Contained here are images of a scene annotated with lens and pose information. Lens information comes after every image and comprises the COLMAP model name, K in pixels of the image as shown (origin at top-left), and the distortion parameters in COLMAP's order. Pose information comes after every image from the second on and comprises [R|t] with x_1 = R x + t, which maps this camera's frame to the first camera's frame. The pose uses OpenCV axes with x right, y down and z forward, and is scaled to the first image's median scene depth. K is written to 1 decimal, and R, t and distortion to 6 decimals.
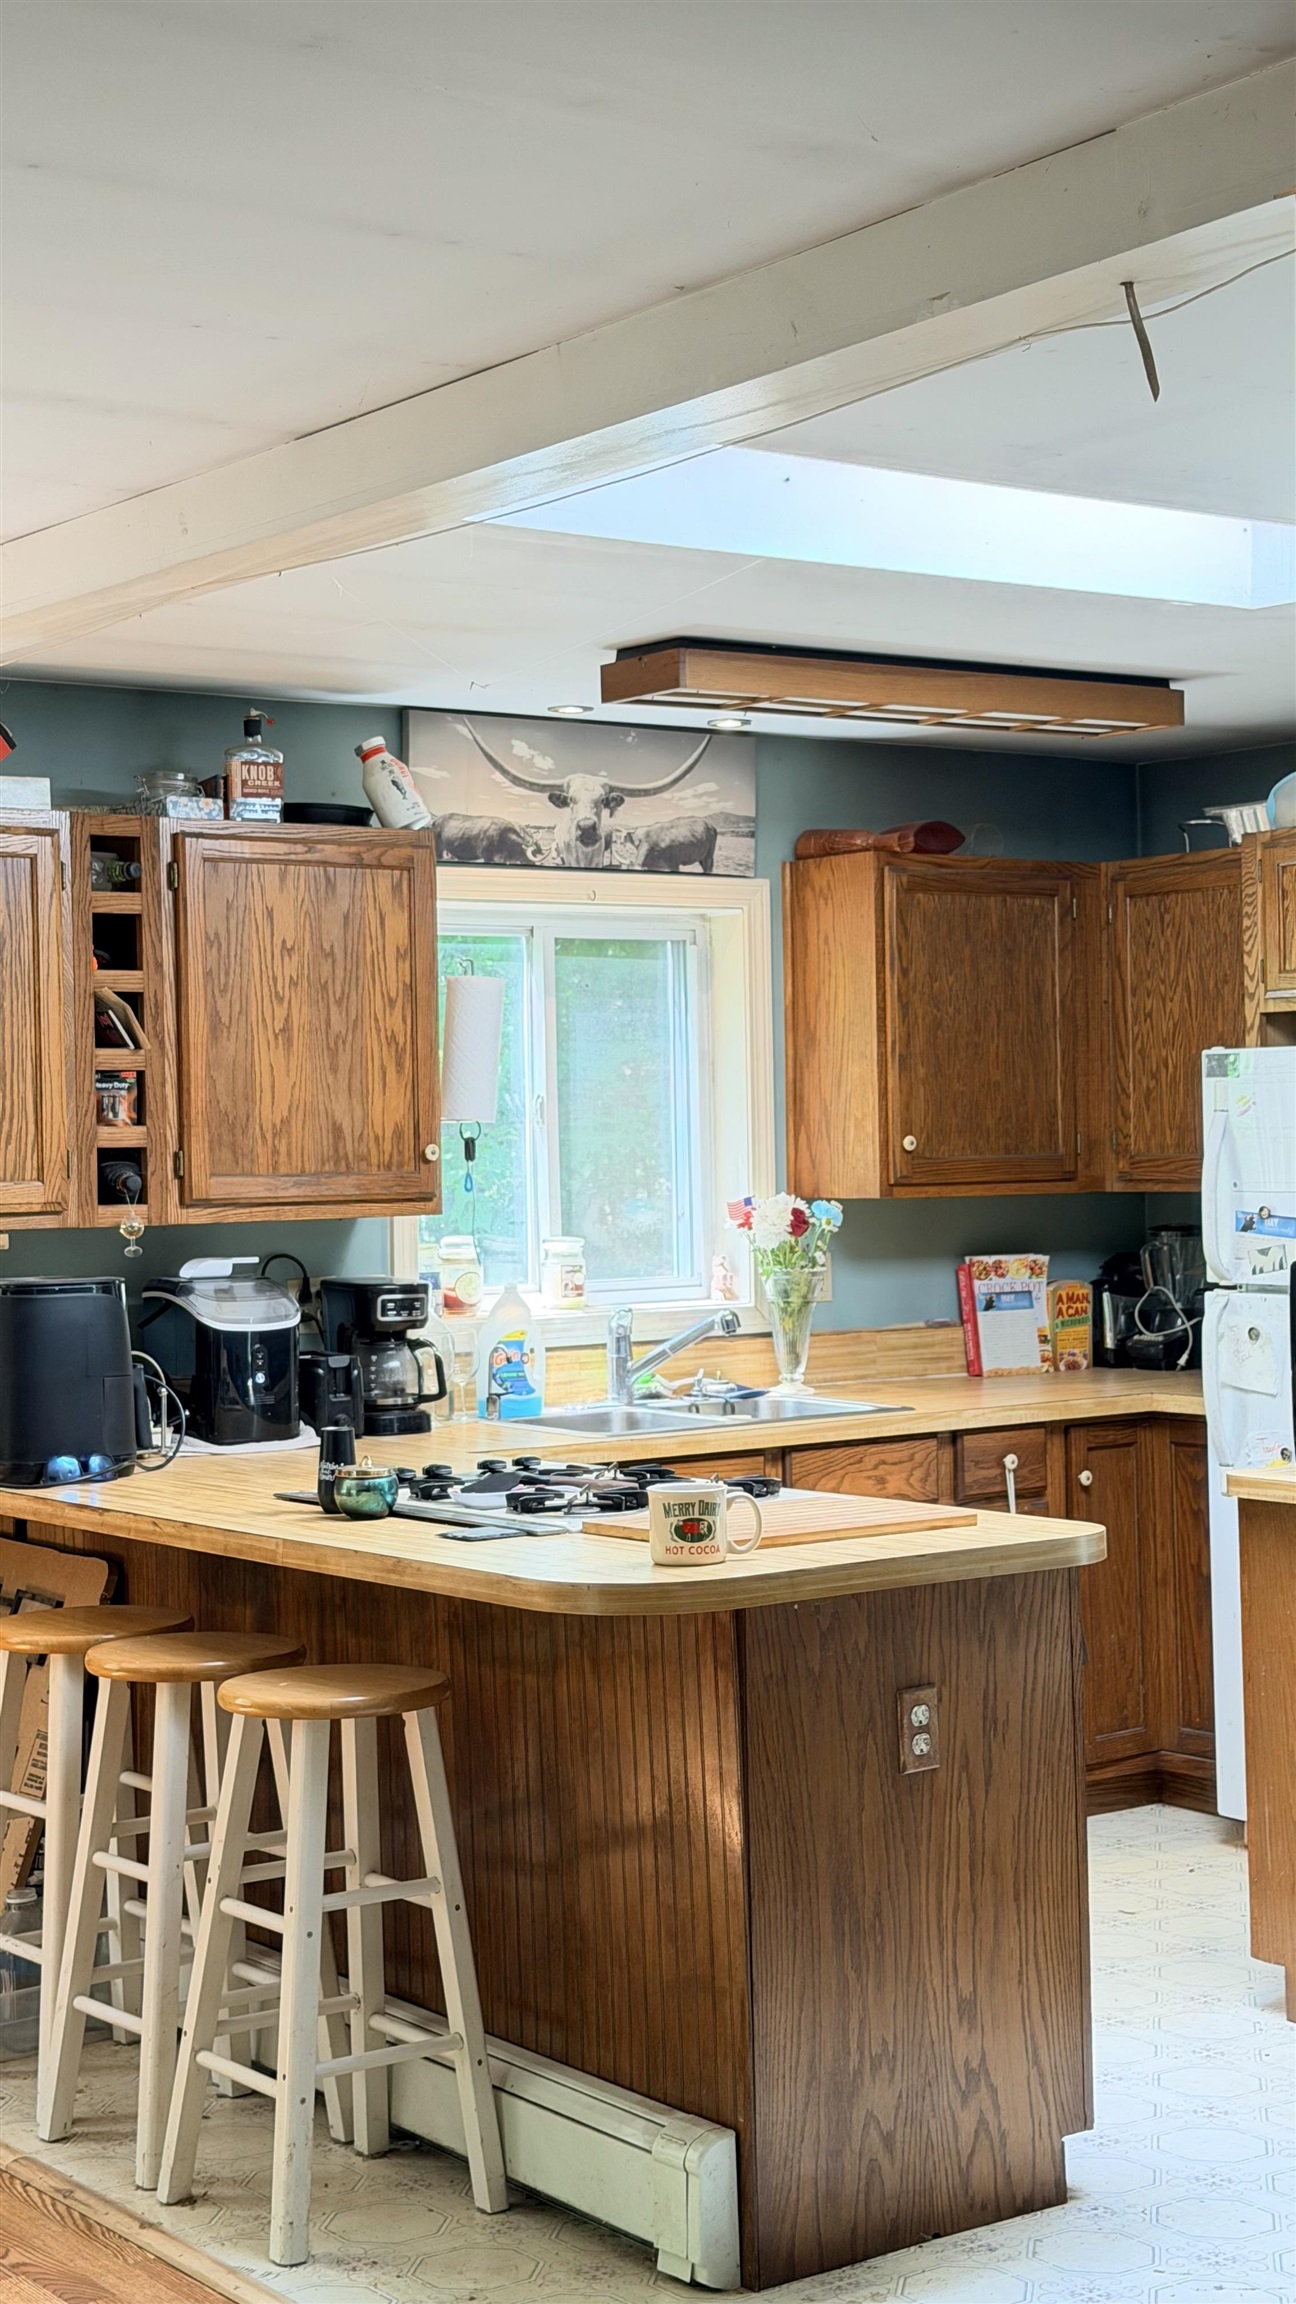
lens RADIAL K [[3131.0, 0, 662.9], [0, 3131.0, 1141.6], [0, 0, 1]] dist [-0.009965, 0.000000]
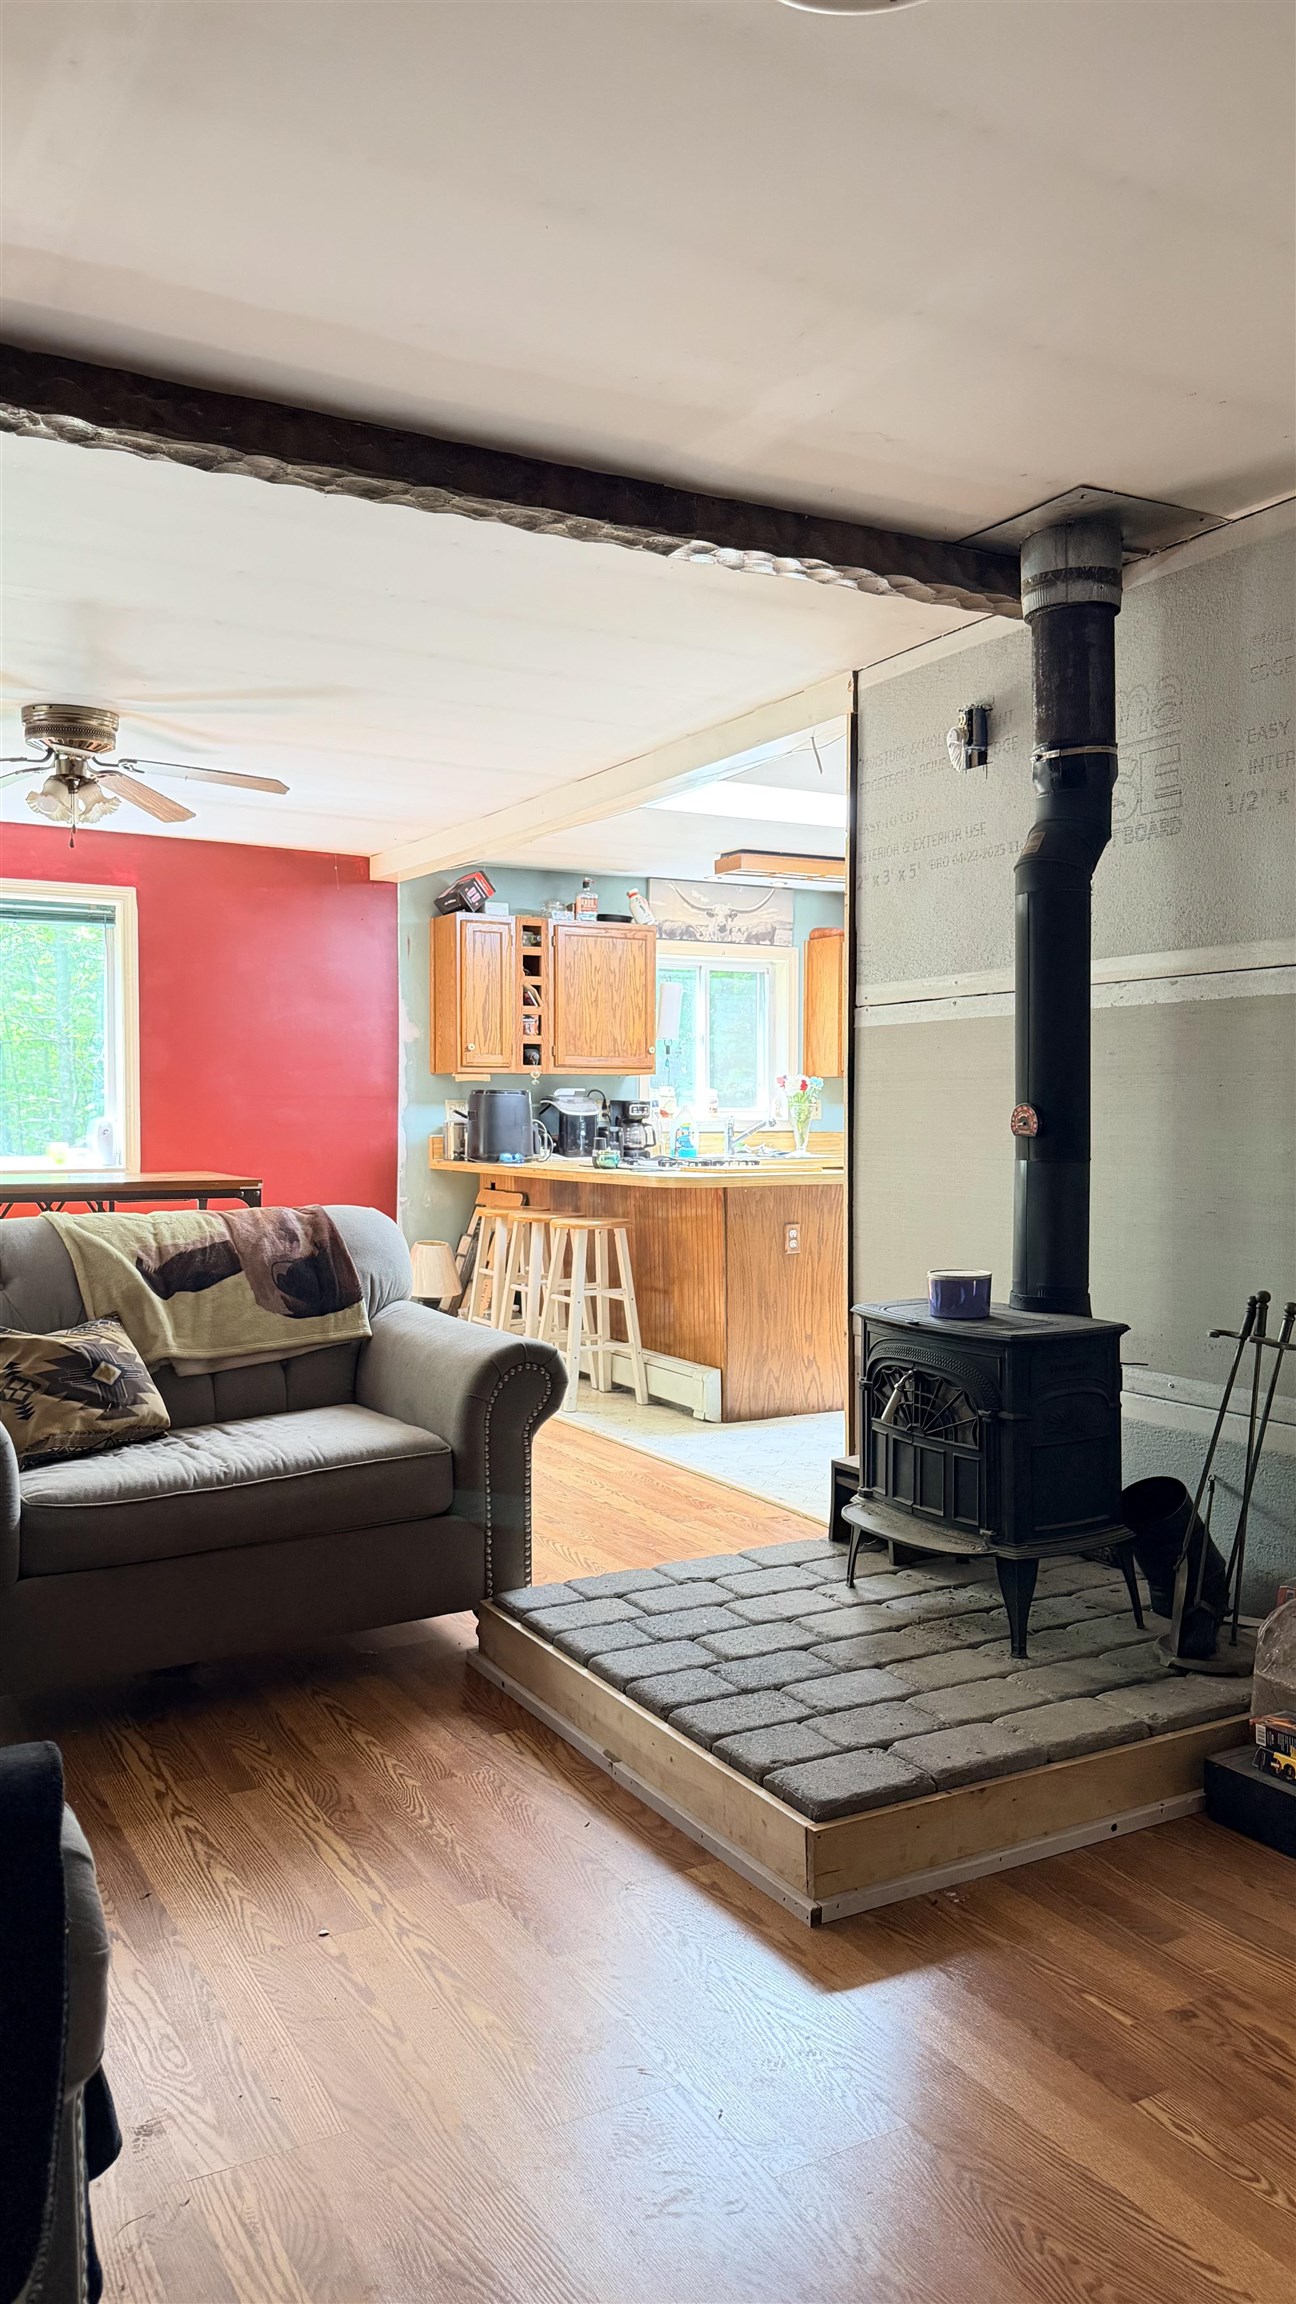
lens RADIAL K [[1602.3, 0, 636.1], [0, 1602.3, 1176.2], [0, 0, 1]] dist [-0.012028, -0.013096]
pose [[0.990496, 0.025924, -0.135079, 0.098719], [-0.020071, 0.998807, 0.044512, 0.050923], [0.136072, -0.041378, 0.989834, -0.329916]]
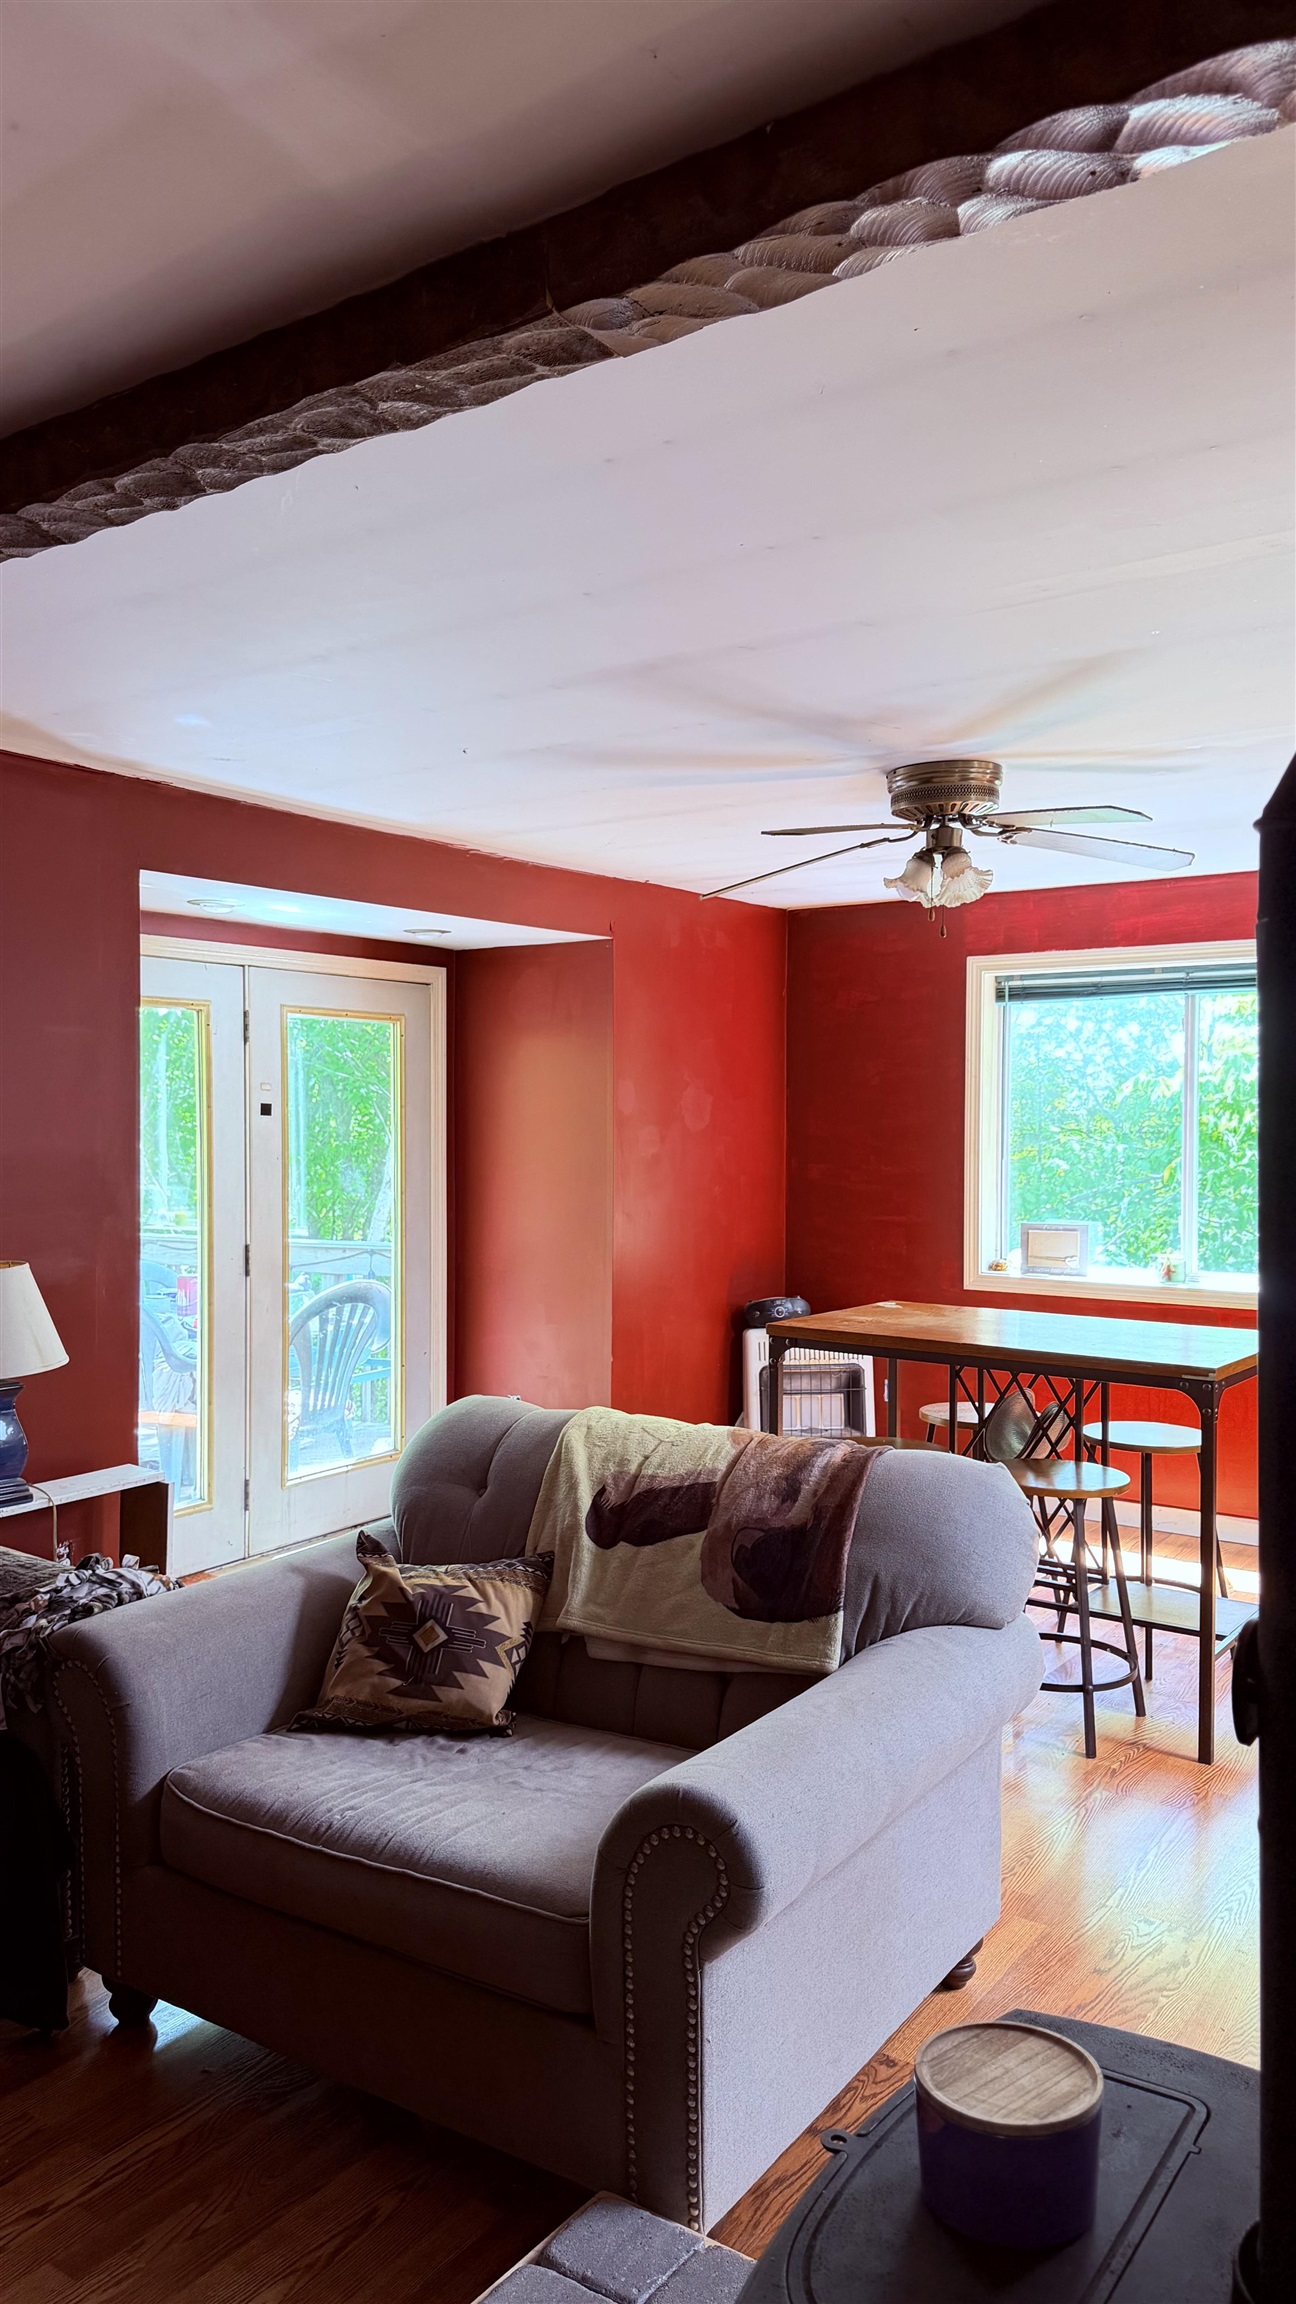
lens RADIAL K [[1602.3, 0, 650.9], [0, 1602.3, 1143.9], [0, 0, 1]] dist [-0.012028, -0.013096]
pose [[0.327838, 0.026286, -0.944368, 0.503510], [-0.009089, 0.999654, 0.024669, -0.064753], [0.944690, 0.000496, 0.327964, 0.614139]]
